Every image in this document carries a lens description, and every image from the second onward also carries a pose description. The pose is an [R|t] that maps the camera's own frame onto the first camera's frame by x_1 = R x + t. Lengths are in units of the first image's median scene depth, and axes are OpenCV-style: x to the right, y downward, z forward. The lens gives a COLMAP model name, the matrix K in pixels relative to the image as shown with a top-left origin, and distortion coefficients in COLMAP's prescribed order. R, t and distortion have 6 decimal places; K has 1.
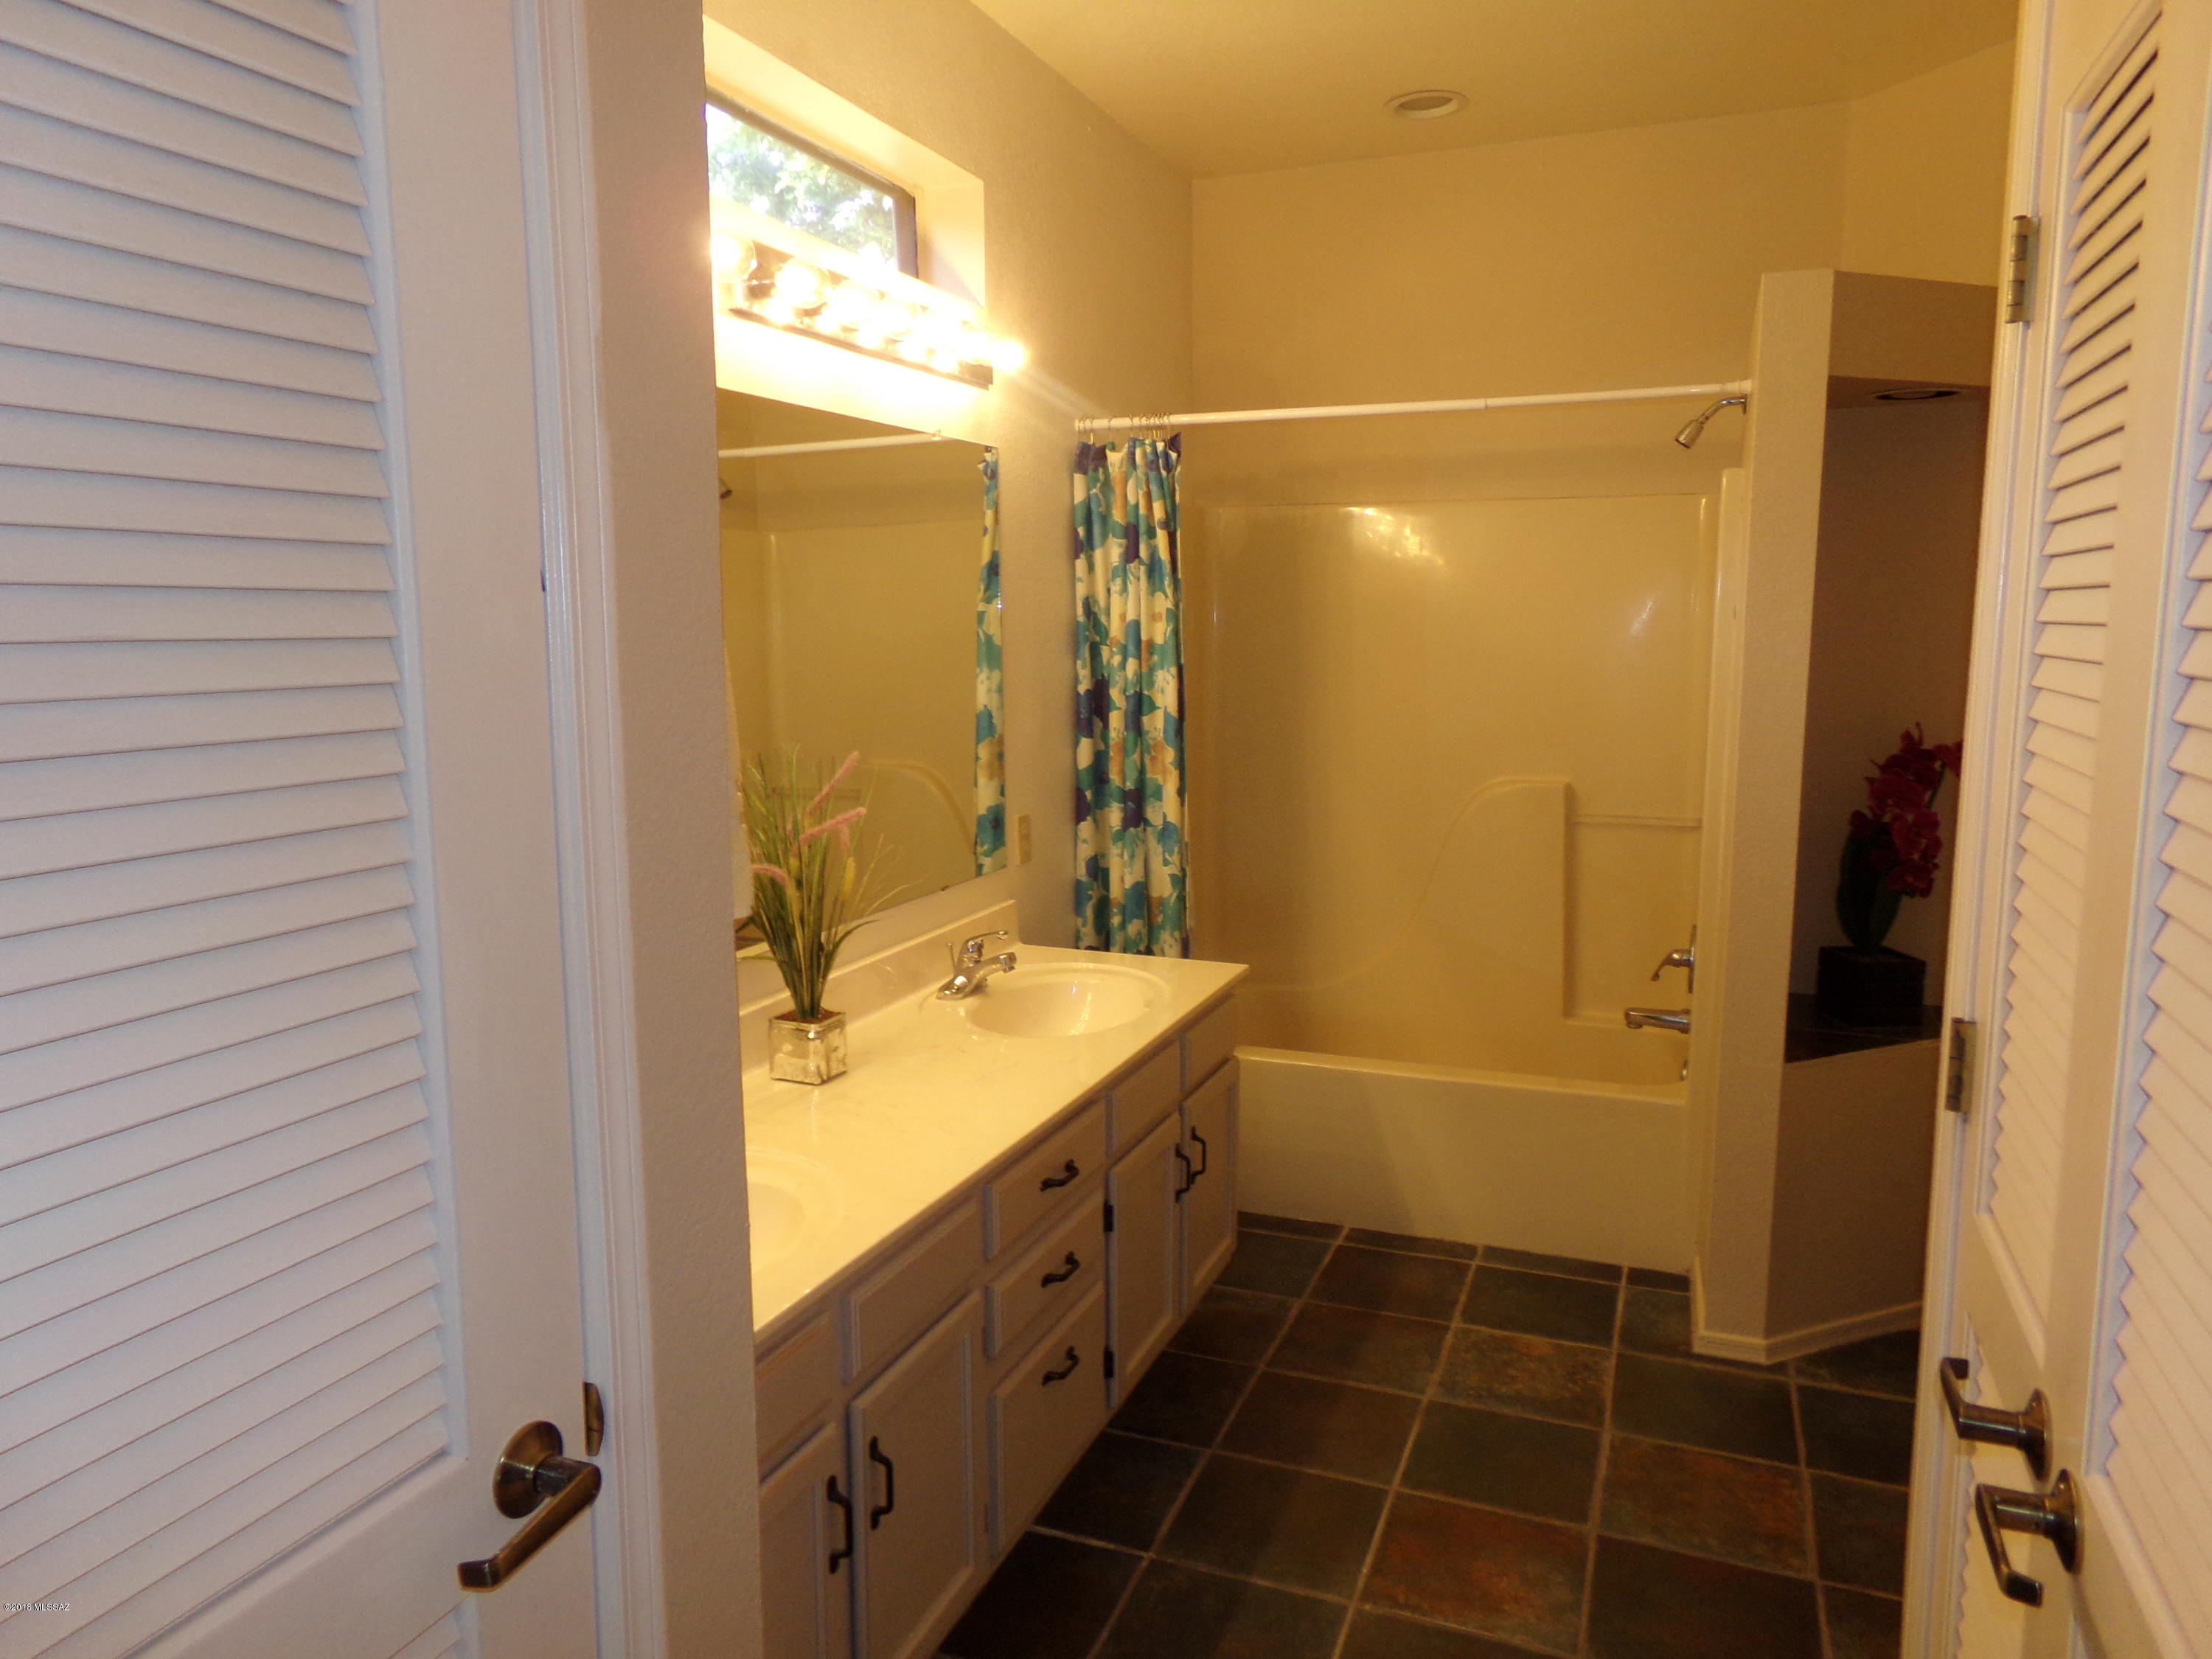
lens RADIAL K [[1522.6, 0, 1091.8], [0, 1522.6, 800.0], [0, 0, 1]] dist [-0.031387, 0.076887]
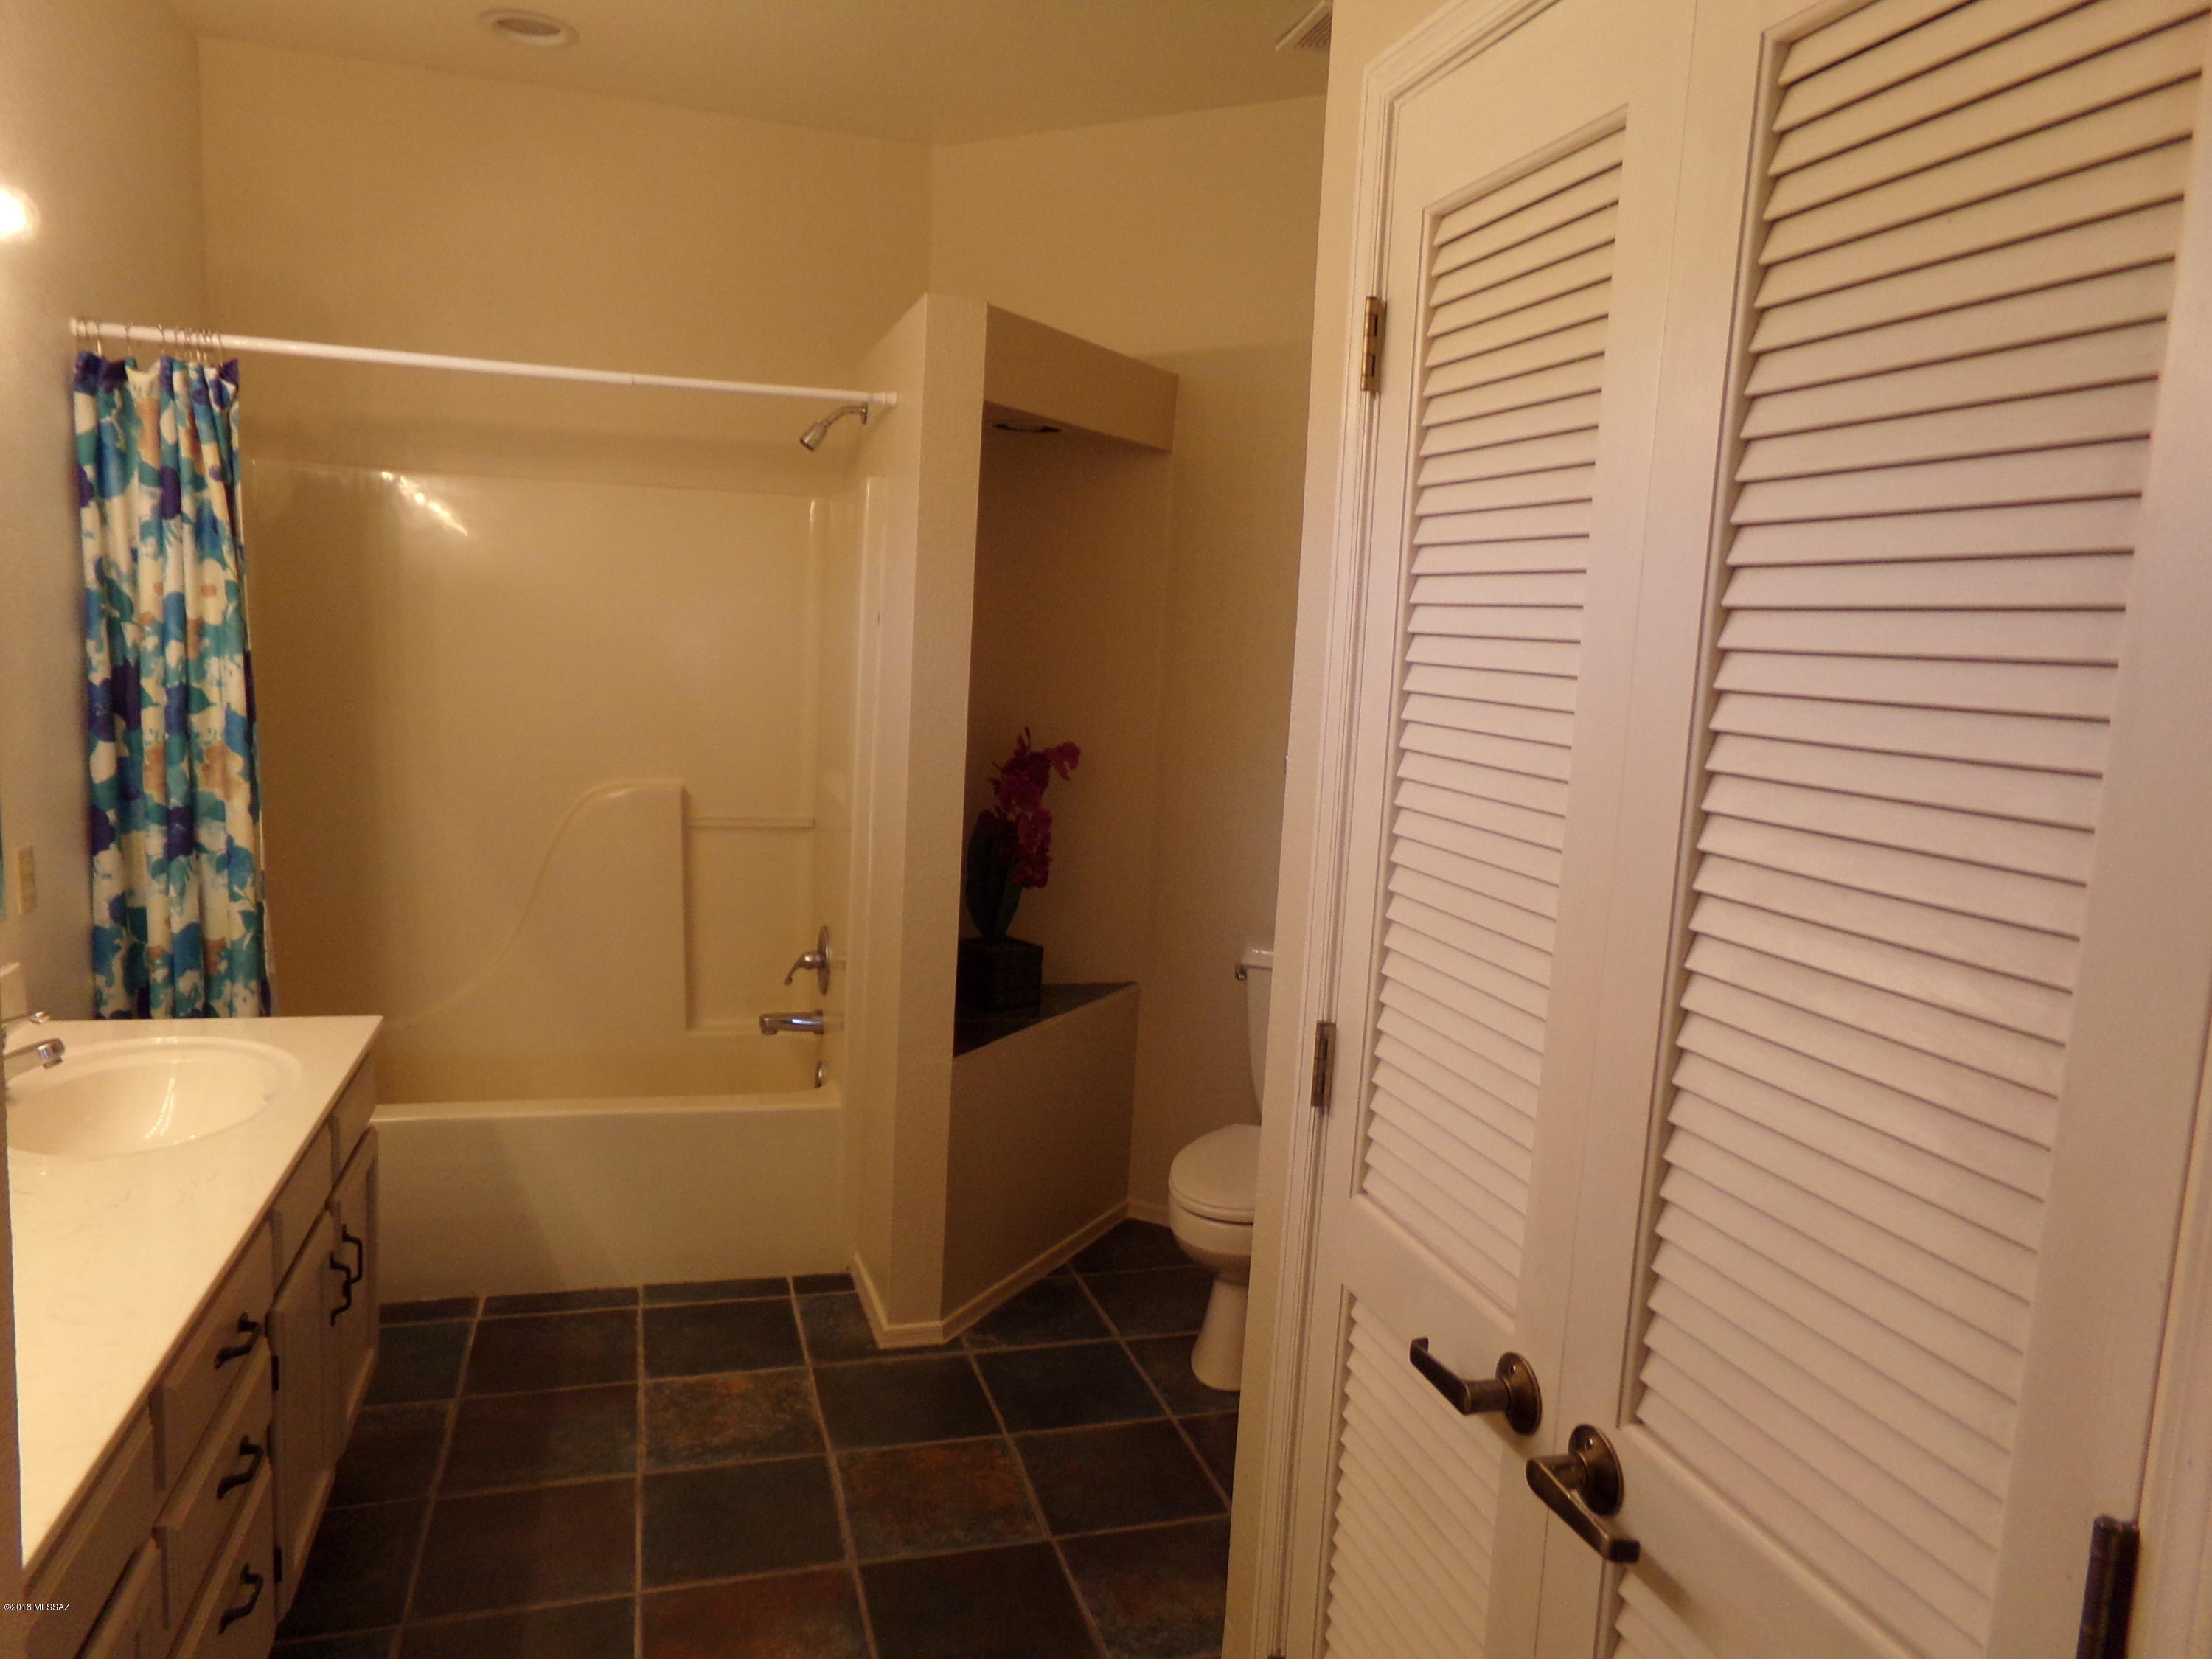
lens RADIAL K [[1522.6, 0, 1027.4], [0, 1522.6, 809.8], [0, 0, 1]] dist [-0.031387, 0.076887]
pose [[0.789265, -0.032139, 0.613211, -0.112729], [0.020843, 0.999456, 0.025556, -0.017396], [-0.613699, -0.007389, 0.789505, 0.113954]]
